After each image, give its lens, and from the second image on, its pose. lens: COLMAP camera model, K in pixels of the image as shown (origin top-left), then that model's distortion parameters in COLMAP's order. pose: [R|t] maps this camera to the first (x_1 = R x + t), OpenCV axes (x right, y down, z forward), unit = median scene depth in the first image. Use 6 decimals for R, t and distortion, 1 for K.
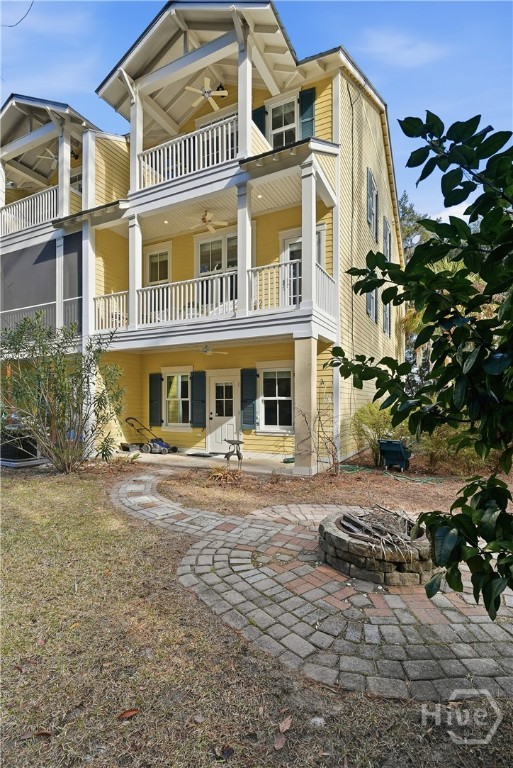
lens RADIAL K [[363.2, 0, 256.0], [0, 363.2, 393.8], [0, 0, 1]] dist [-0.006748, -0.000358]
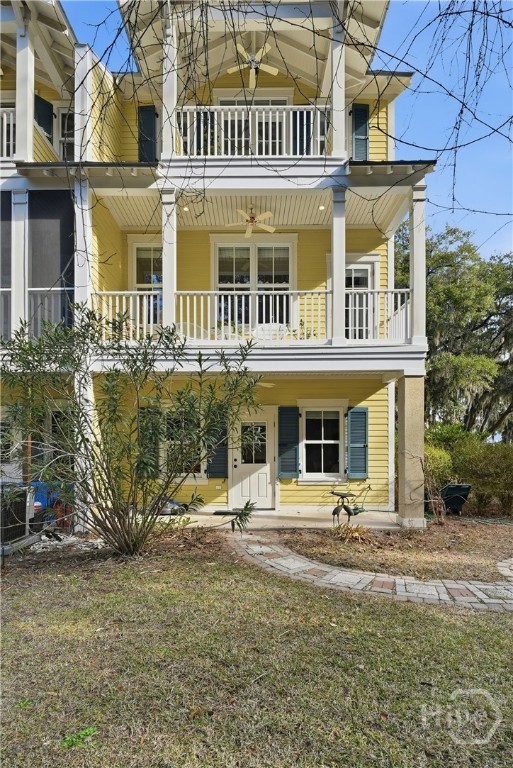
lens RADIAL K [[389.3, 0, 255.0], [0, 389.3, 436.0], [0, 0, 1]] dist [-0.012108, 0.000438]
pose [[0.906242, 0.010923, 0.422619, -0.479713], [-0.010050, 0.999940, -0.004294, 0.003788], [-0.422641, -0.000356, 0.906297, 0.213633]]
